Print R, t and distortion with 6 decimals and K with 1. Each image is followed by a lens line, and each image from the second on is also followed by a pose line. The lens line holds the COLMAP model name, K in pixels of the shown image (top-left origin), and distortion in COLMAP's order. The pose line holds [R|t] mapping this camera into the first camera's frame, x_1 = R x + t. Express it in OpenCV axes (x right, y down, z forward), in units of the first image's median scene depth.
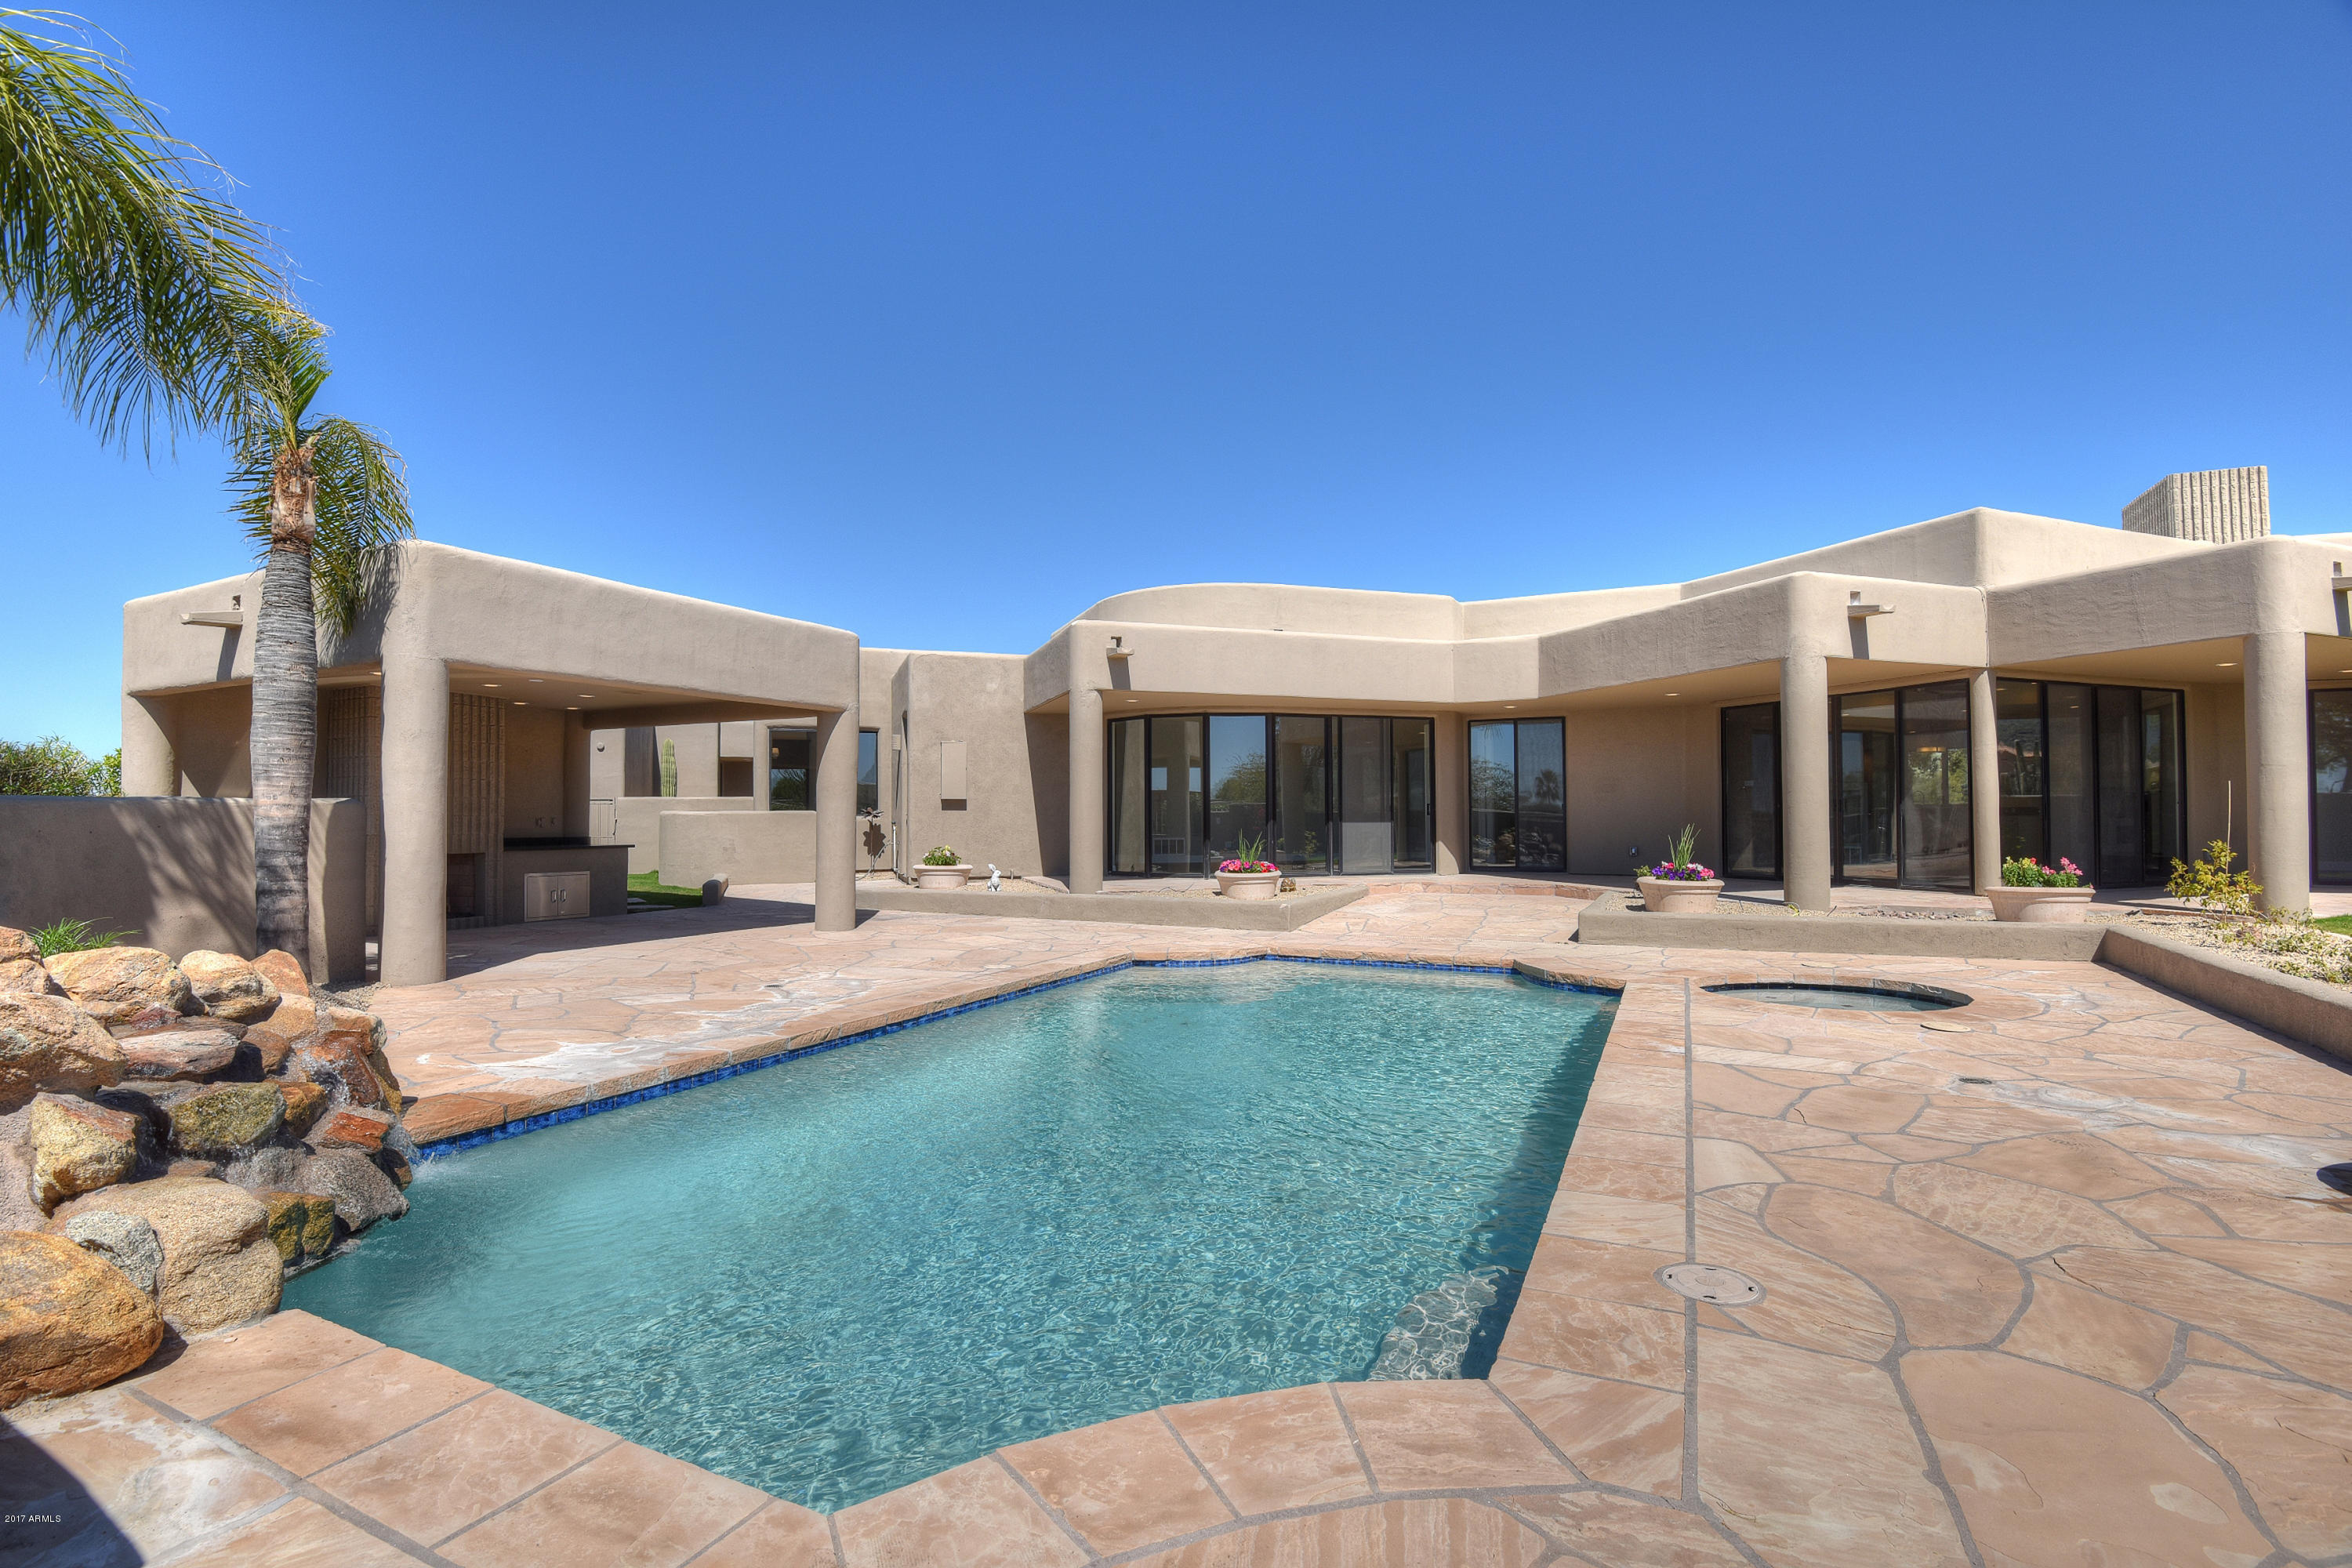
lens RADIAL K [[1108.7, 0, 1167.3], [0, 1108.7, 792.1], [0, 0, 1]] dist [0.000592, -0.000047]
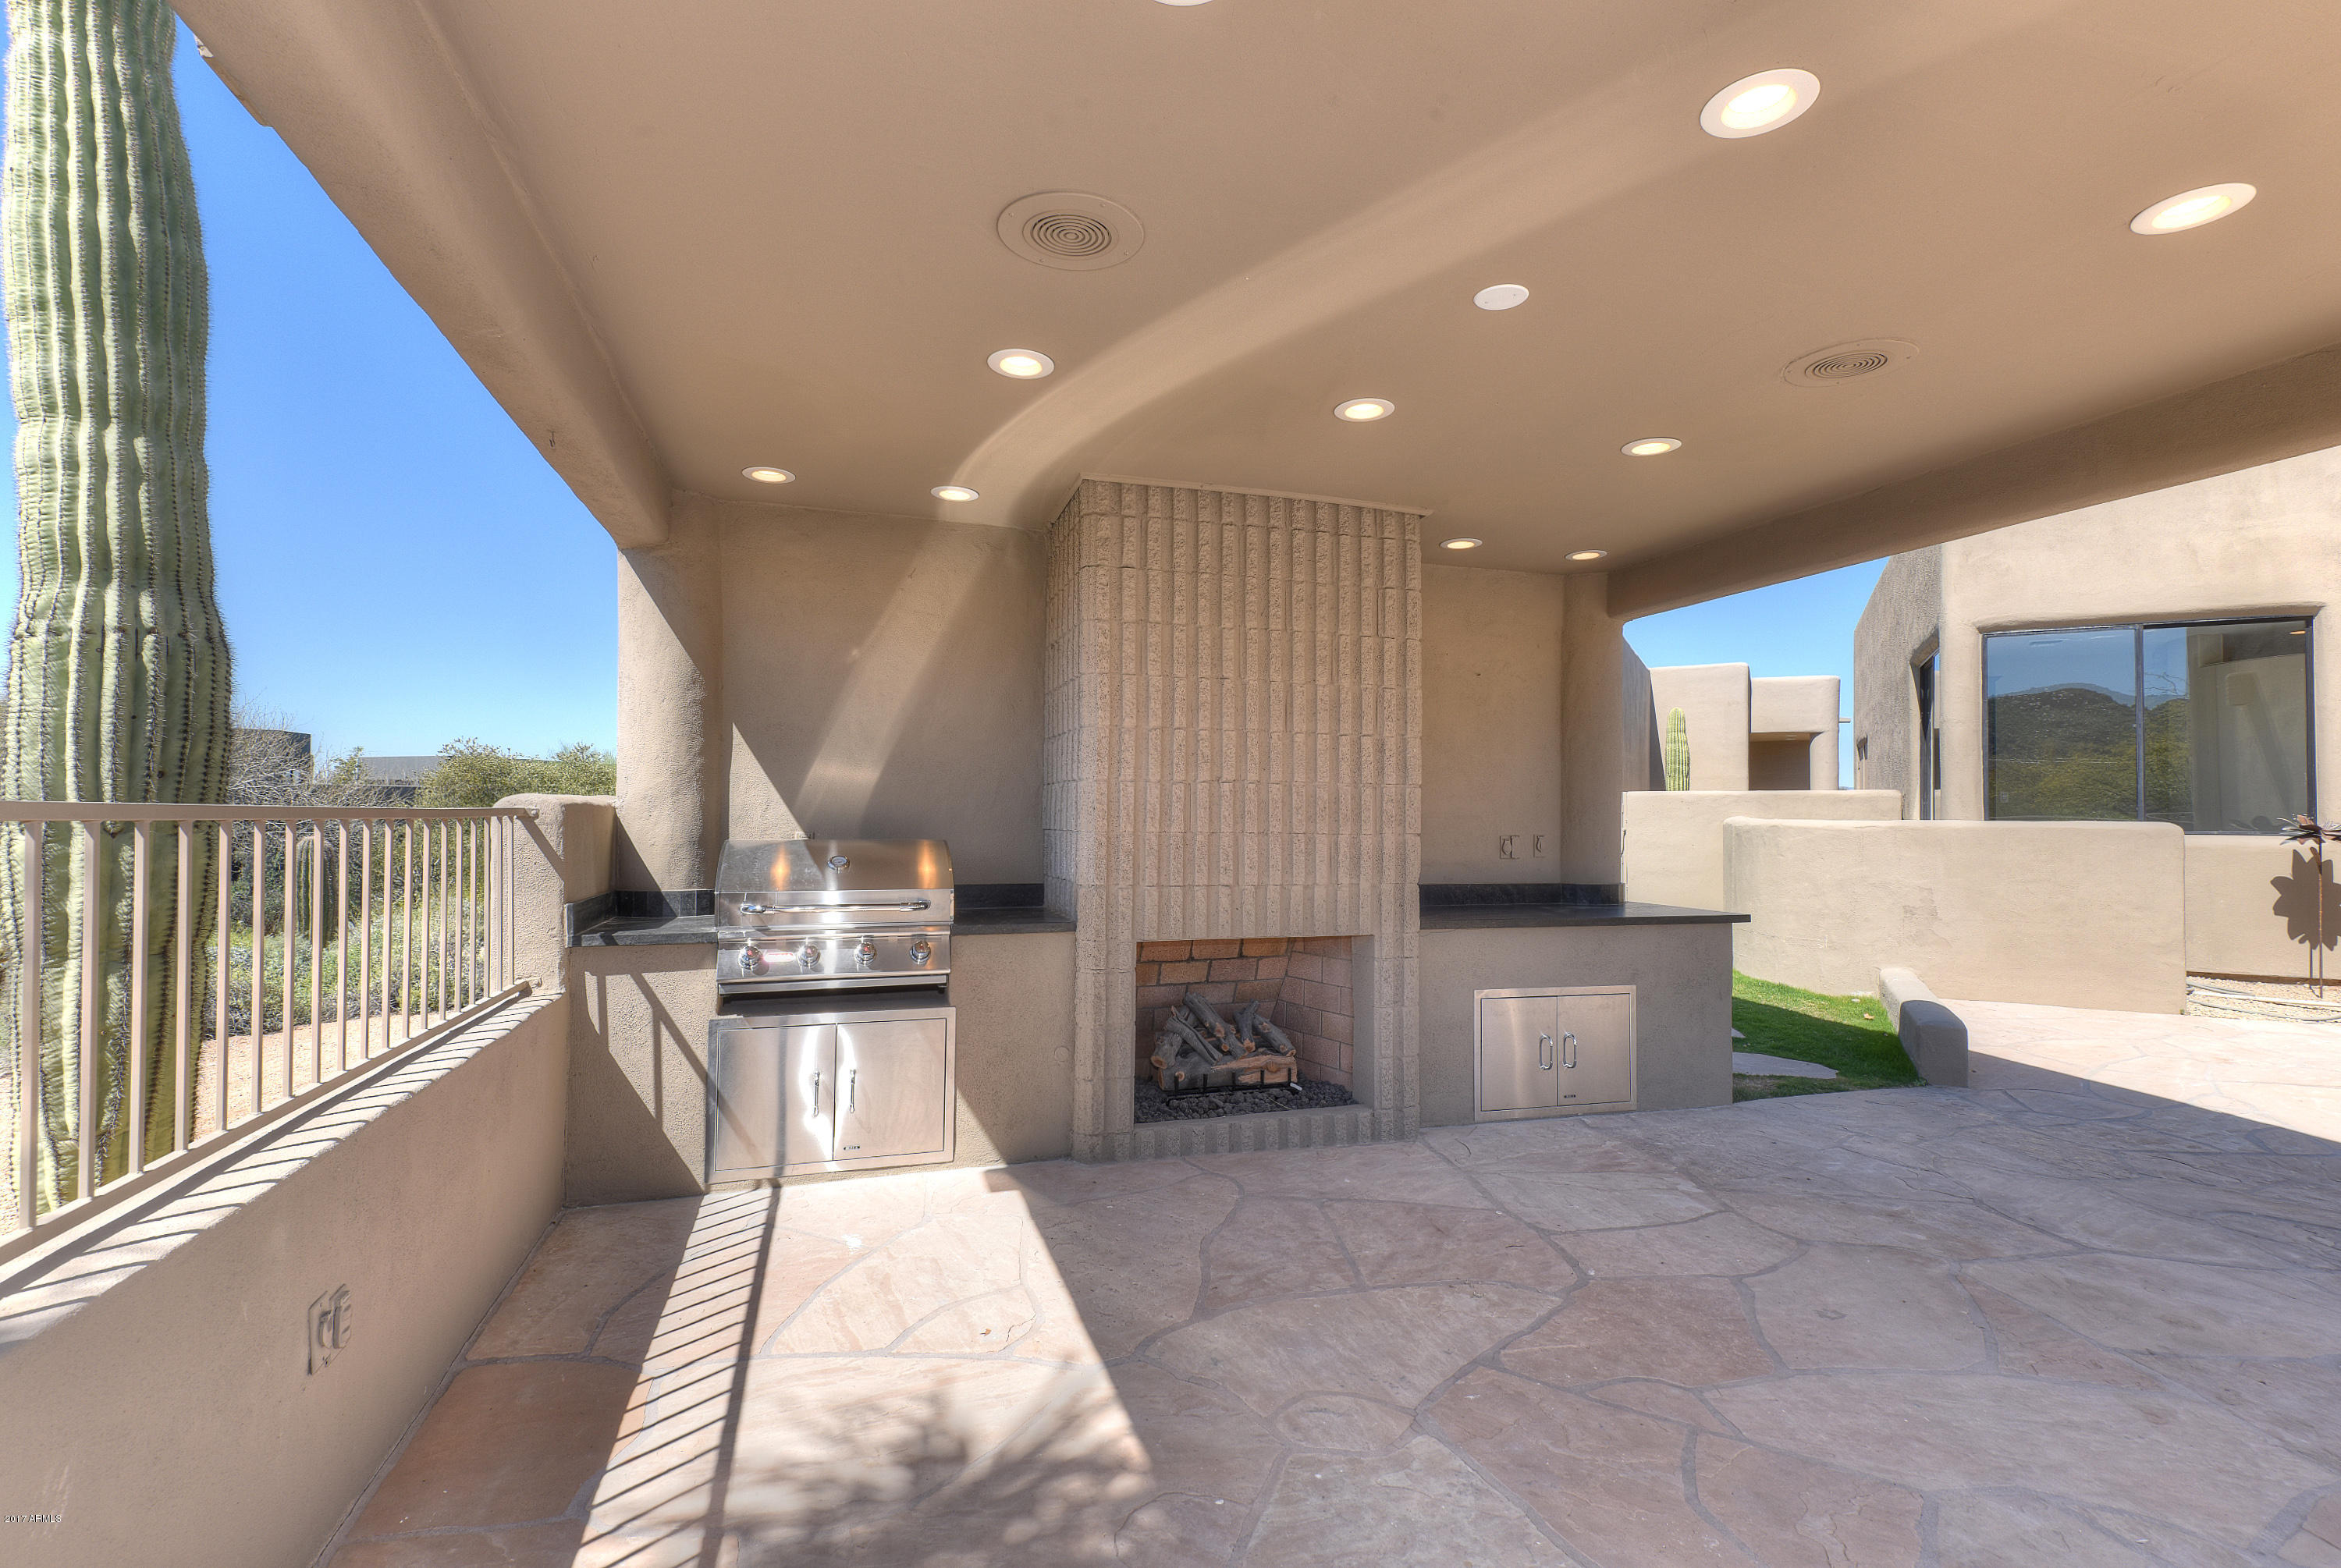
lens RADIAL K [[1103.3, 0, 1161.8], [0, 1103.3, 792.0], [0, 0, 1]] dist [0.000592, -0.000047]
pose [[0.682517, -0.008262, -0.730823, -0.375719], [0.009205, 0.999954, -0.002708, 0.007528], [0.730812, -0.004879, 0.682562, 0.664044]]
